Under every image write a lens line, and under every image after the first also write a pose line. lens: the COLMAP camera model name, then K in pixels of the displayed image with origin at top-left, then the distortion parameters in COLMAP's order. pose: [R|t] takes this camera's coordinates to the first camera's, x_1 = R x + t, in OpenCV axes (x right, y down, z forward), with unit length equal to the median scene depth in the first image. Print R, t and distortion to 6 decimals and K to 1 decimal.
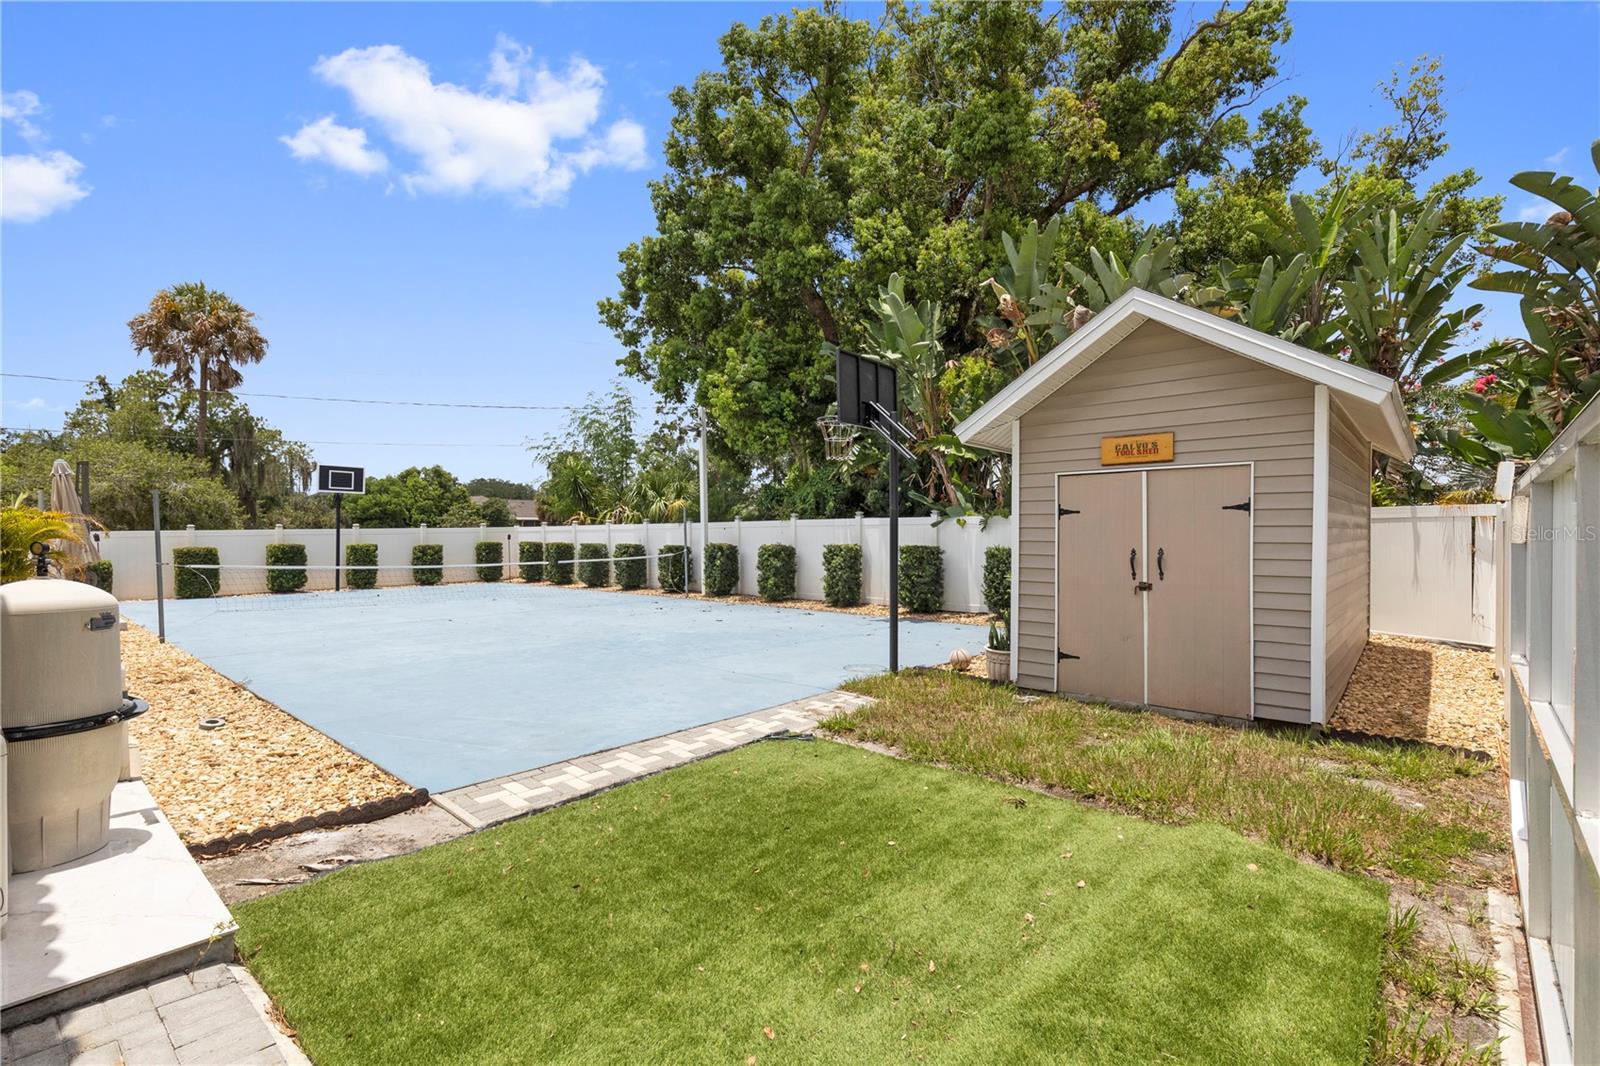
lens RADIAL K [[730.1, 0, 801.8], [0, 730.1, 535.5], [0, 0, 1]] dist [0.014416, -0.001849]
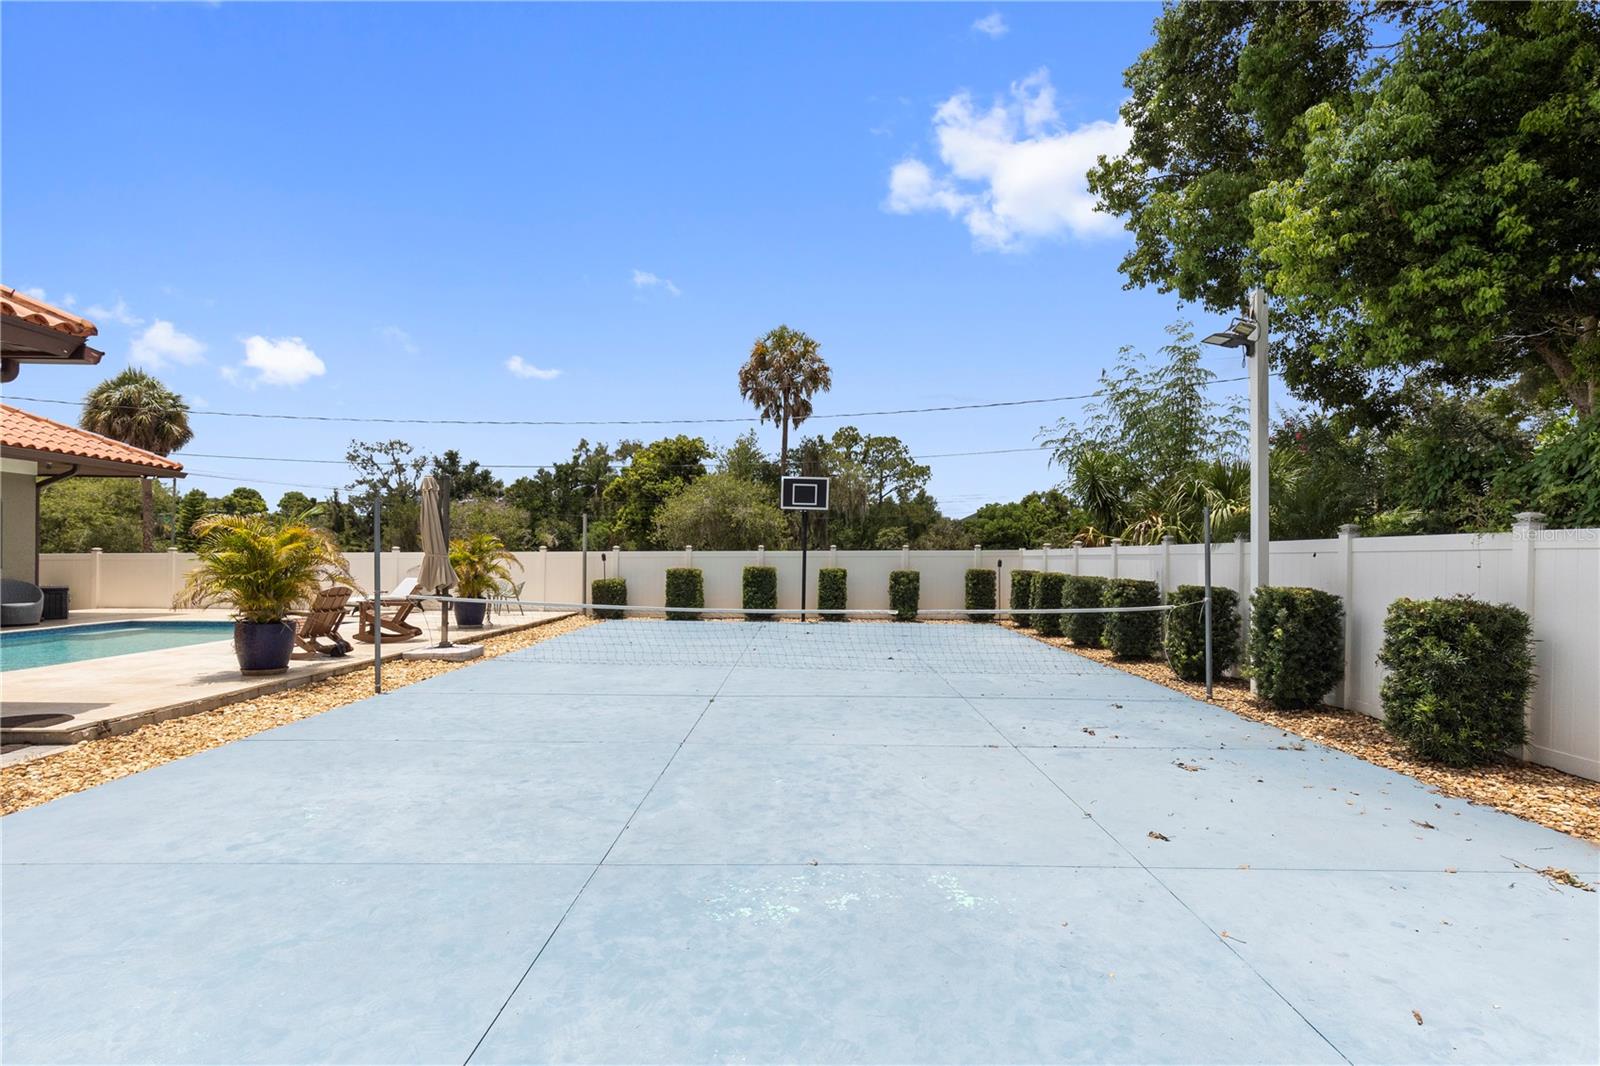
lens RADIAL K [[730.1, 0, 810.0], [0, 730.1, 563.2], [0, 0, 1]] dist [0.014416, -0.001849]
pose [[0.679688, 0.017822, -0.733285, 0.011913], [-0.014309, 0.999837, 0.011037, -0.003995], [0.733362, 0.002991, 0.679832, 0.412613]]
